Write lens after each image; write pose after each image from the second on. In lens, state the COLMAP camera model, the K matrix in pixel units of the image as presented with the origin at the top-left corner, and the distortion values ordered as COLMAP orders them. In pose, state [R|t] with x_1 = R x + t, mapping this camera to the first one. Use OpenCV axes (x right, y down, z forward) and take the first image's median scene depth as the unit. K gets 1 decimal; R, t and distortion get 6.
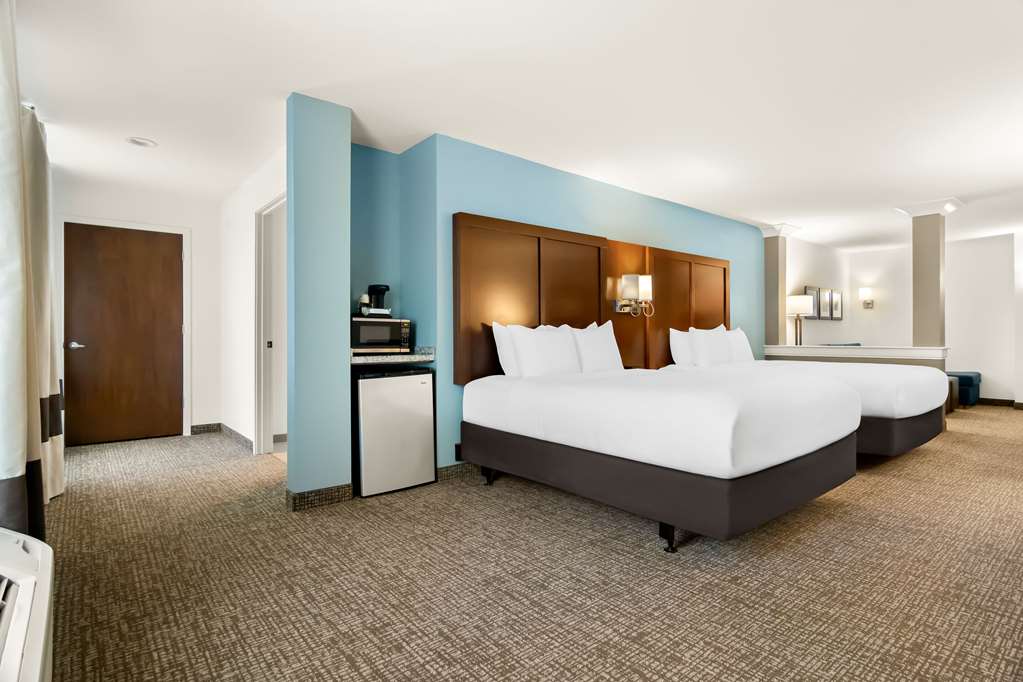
lens RADIAL K [[518.2, 0, 502.9], [0, 518.2, 337.2], [0, 0, 1]] dist [-0.004954, 0.002652]
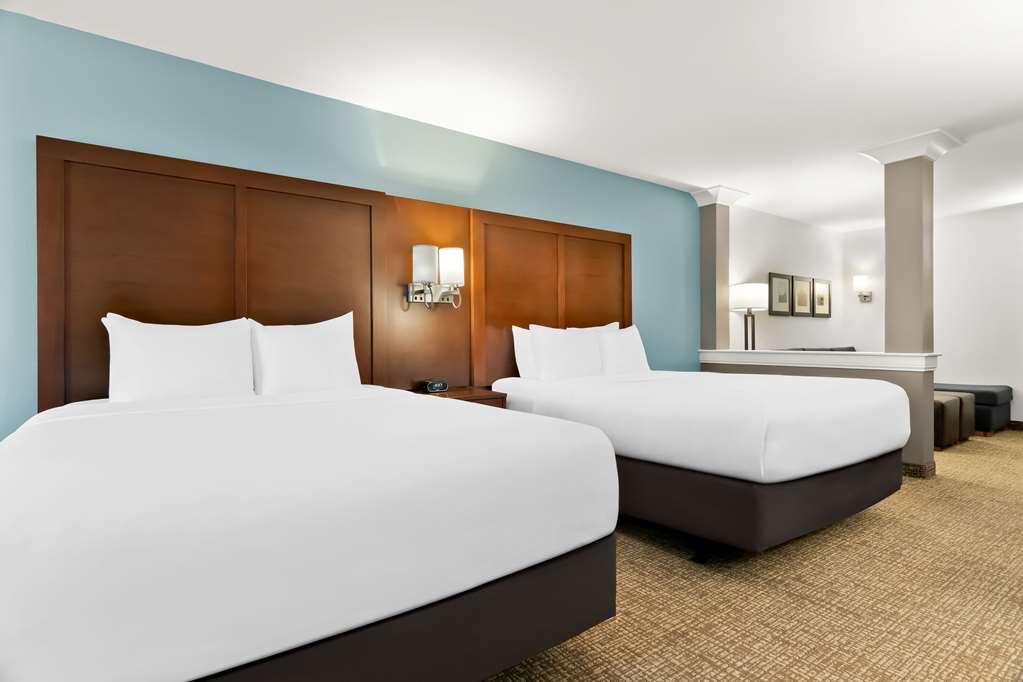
lens RADIAL K [[518.2, 0, 497.0], [0, 518.2, 344.3], [0, 0, 1]] dist [-0.004954, 0.002652]
pose [[0.996942, 0.002896, -0.078091, 0.261047], [-0.002065, 0.999940, 0.010716, 0.000416], [0.078117, -0.010522, 0.996889, 0.214351]]
